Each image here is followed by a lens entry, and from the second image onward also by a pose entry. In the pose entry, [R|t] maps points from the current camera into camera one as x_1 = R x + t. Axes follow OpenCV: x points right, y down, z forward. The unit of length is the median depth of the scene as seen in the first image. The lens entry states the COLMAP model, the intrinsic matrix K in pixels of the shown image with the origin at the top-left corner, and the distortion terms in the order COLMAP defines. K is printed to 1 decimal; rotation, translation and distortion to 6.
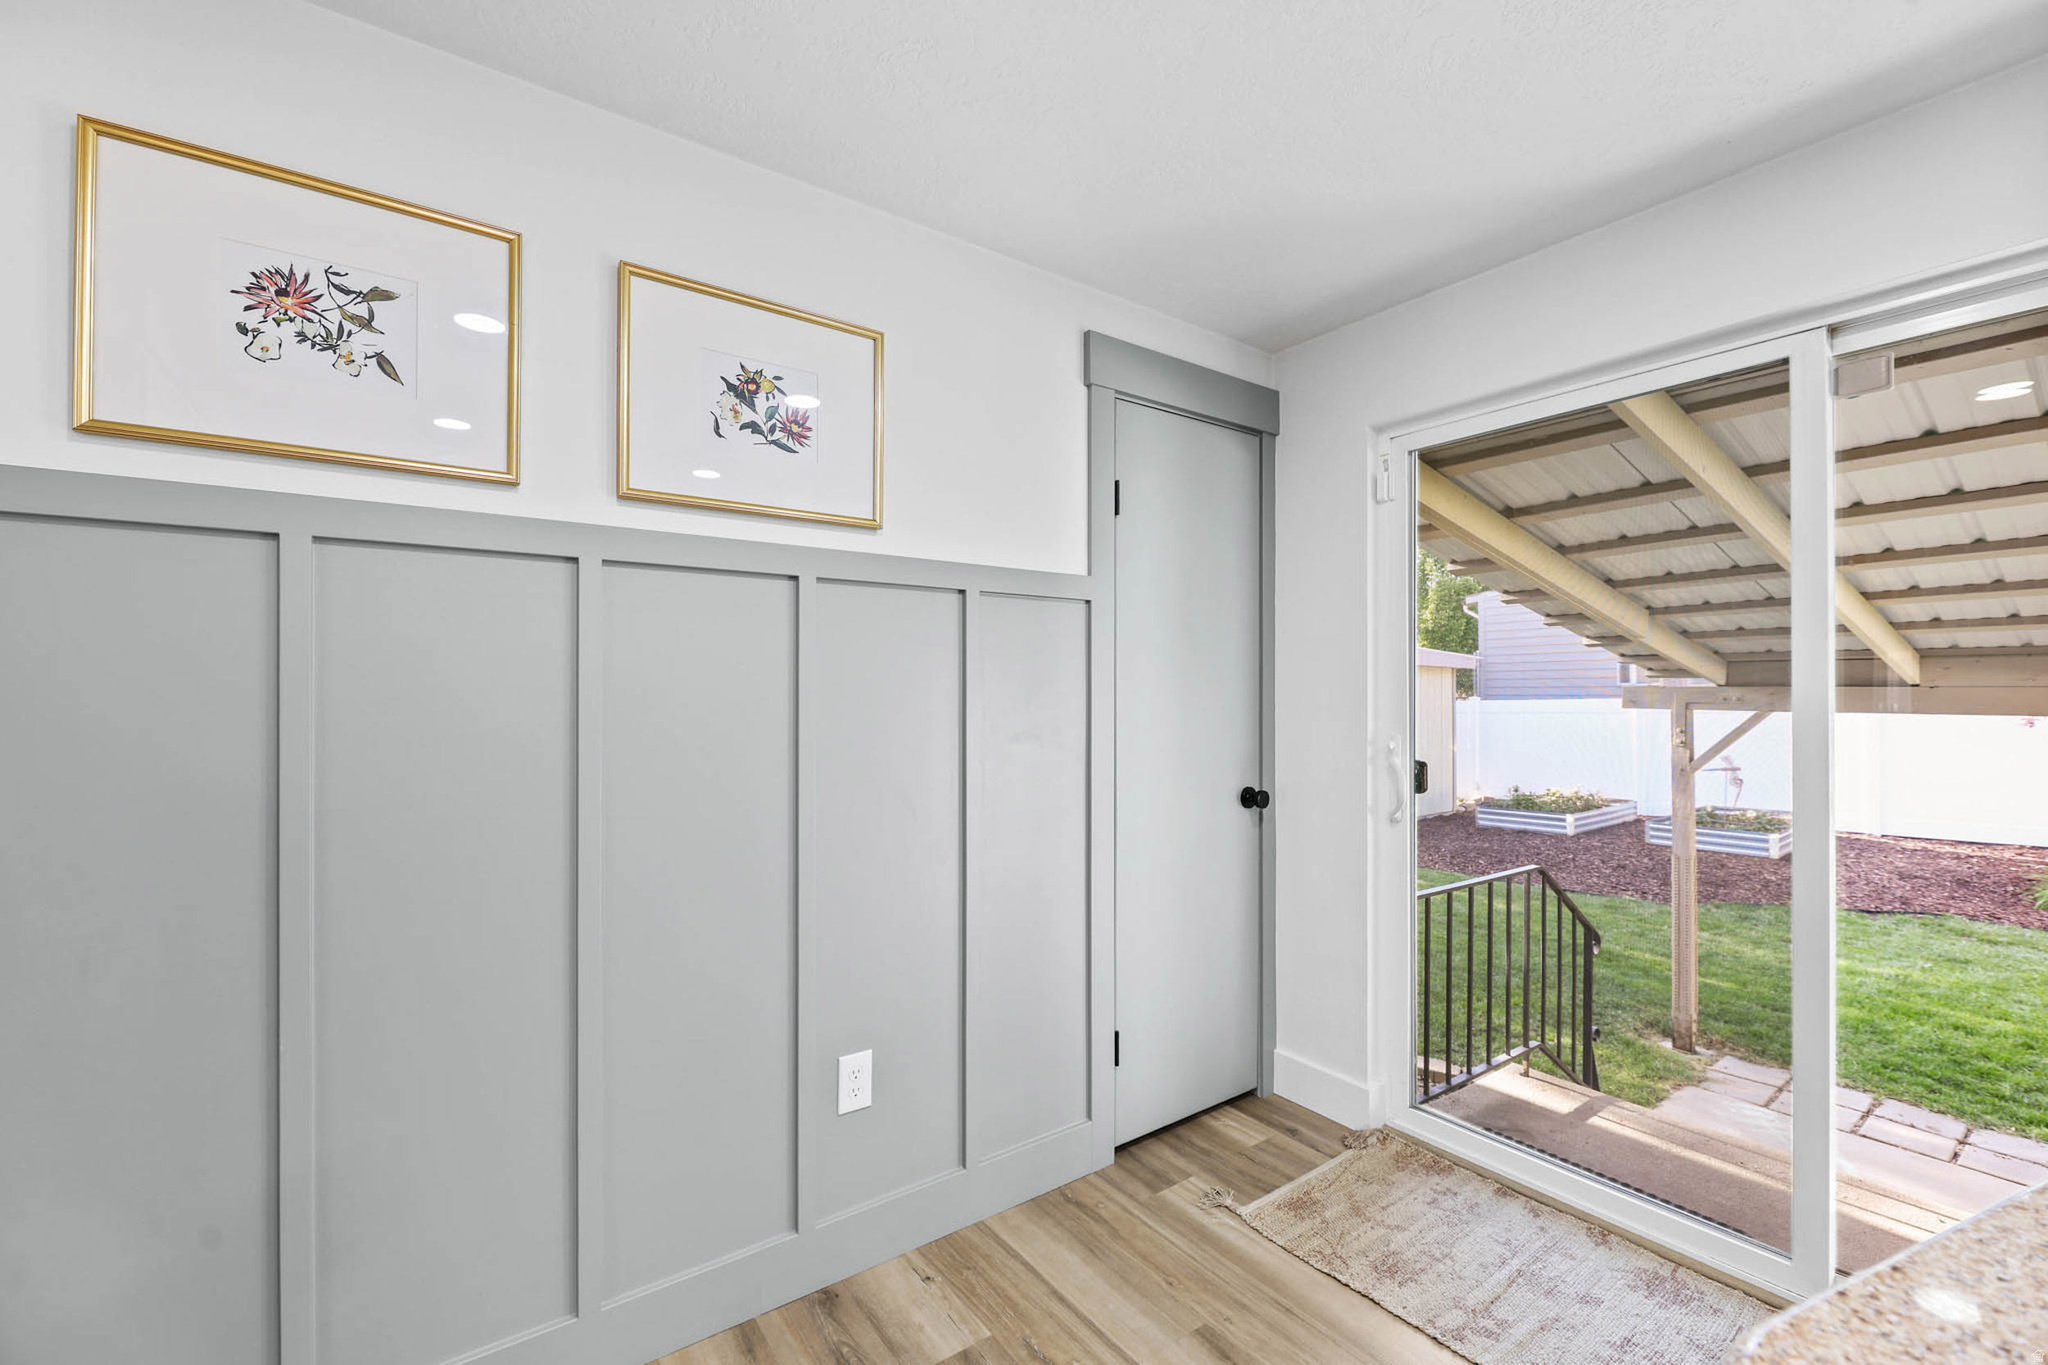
lens RADIAL K [[856.4, 0, 1014.6], [0, 856.4, 686.3], [0, 0, 1]] dist [-0.000565, 0.000119]
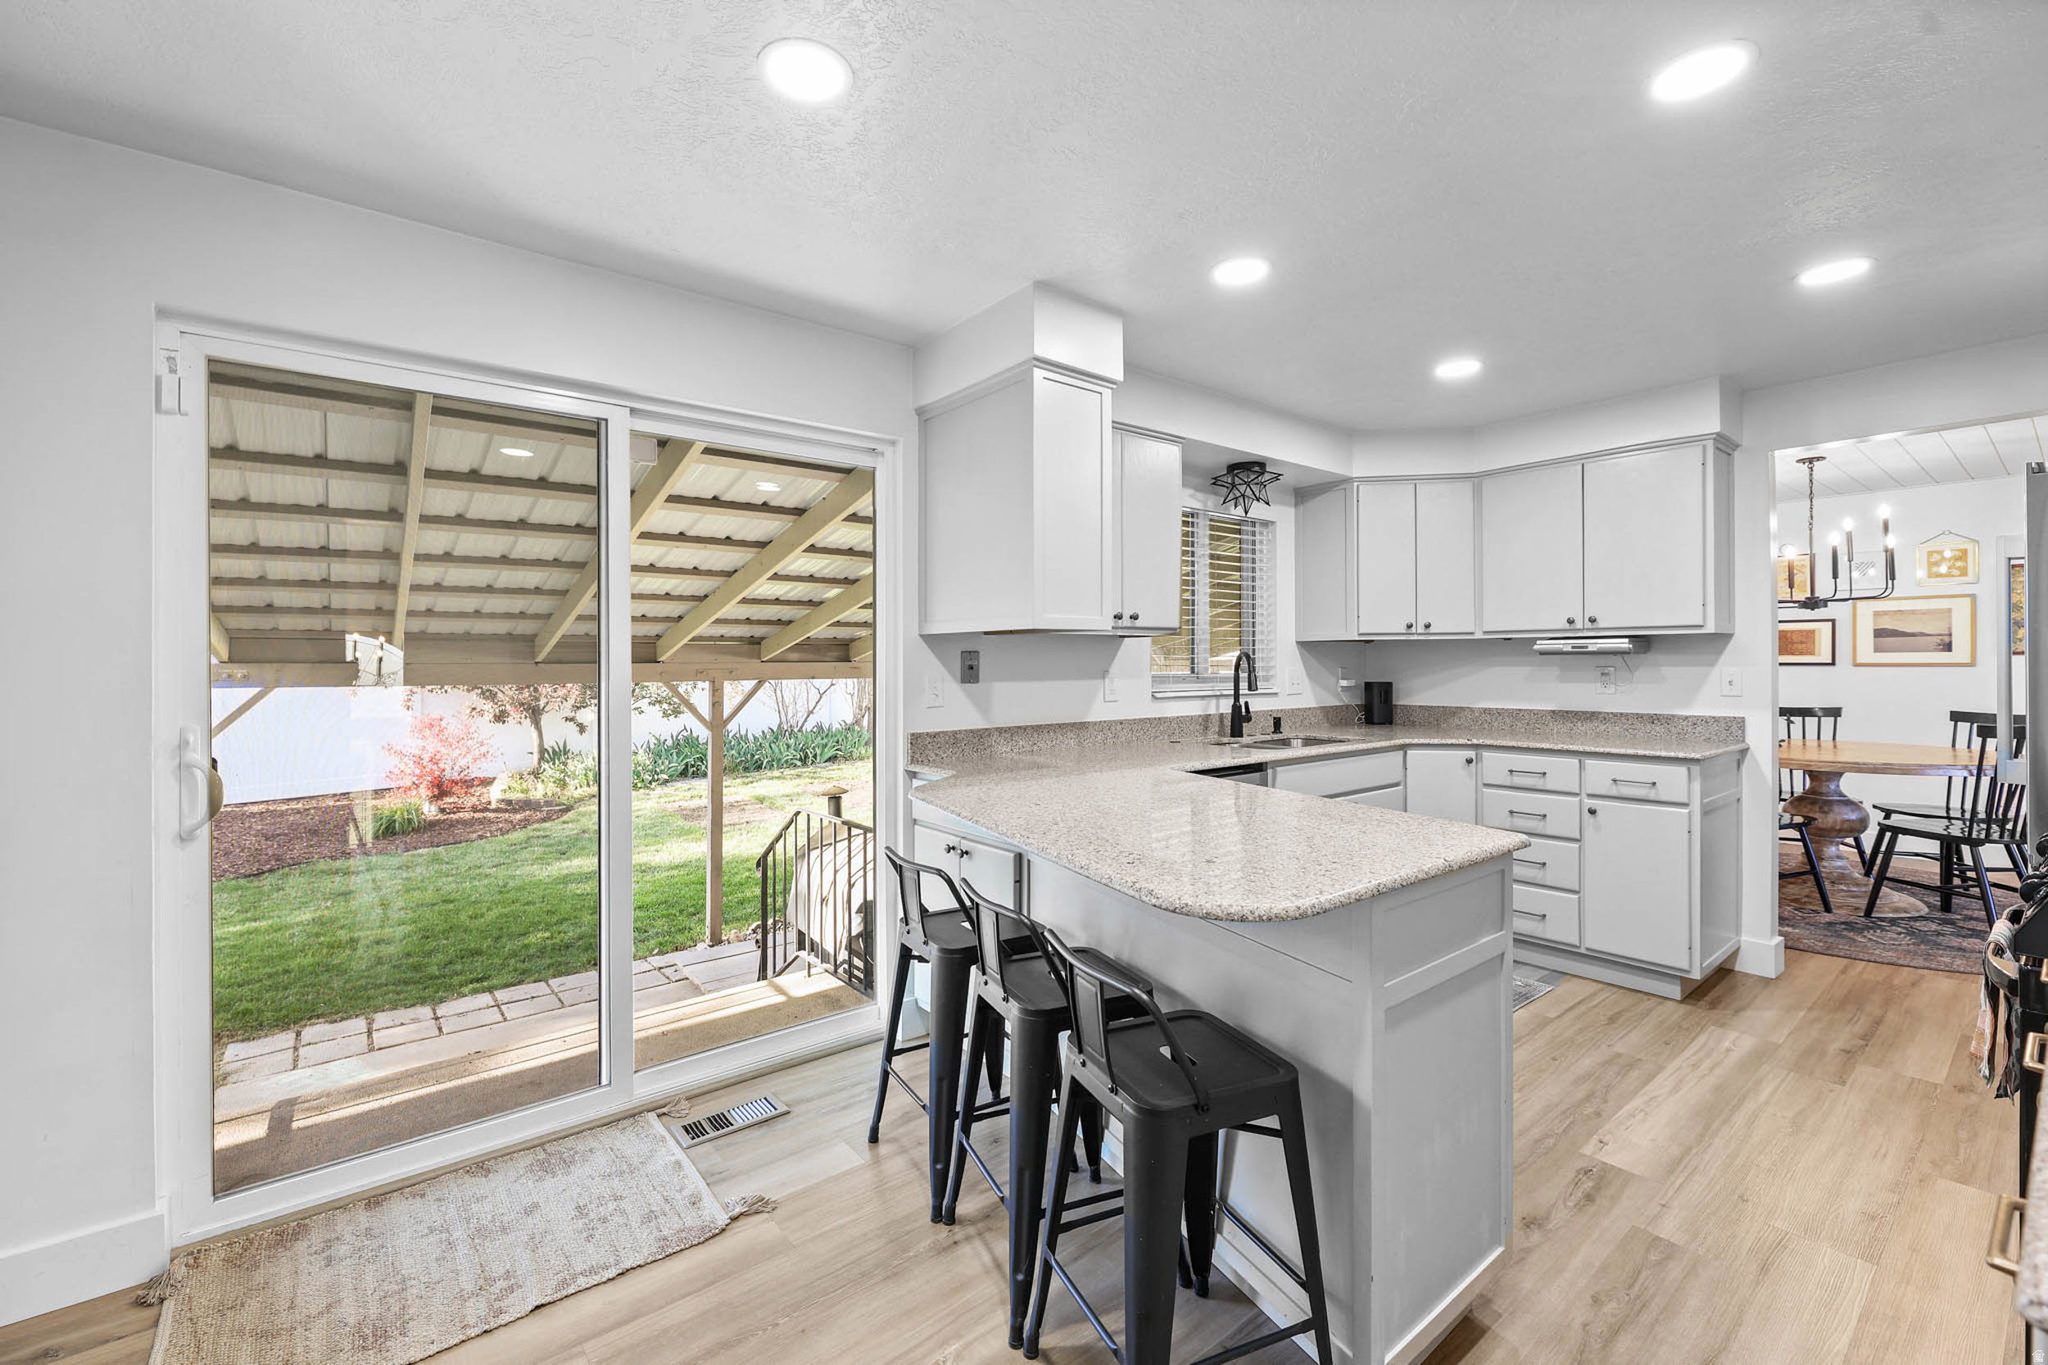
lens RADIAL K [[856.4, 0, 1022.1], [0, 856.4, 664.4], [0, 0, 1]] dist [-0.000565, 0.000119]
pose [[-0.062597, 0.005304, 0.998025, -0.360866], [-0.006955, 0.999959, -0.005751, 0.001817], [-0.998015, -0.007301, -0.062558, 0.313042]]
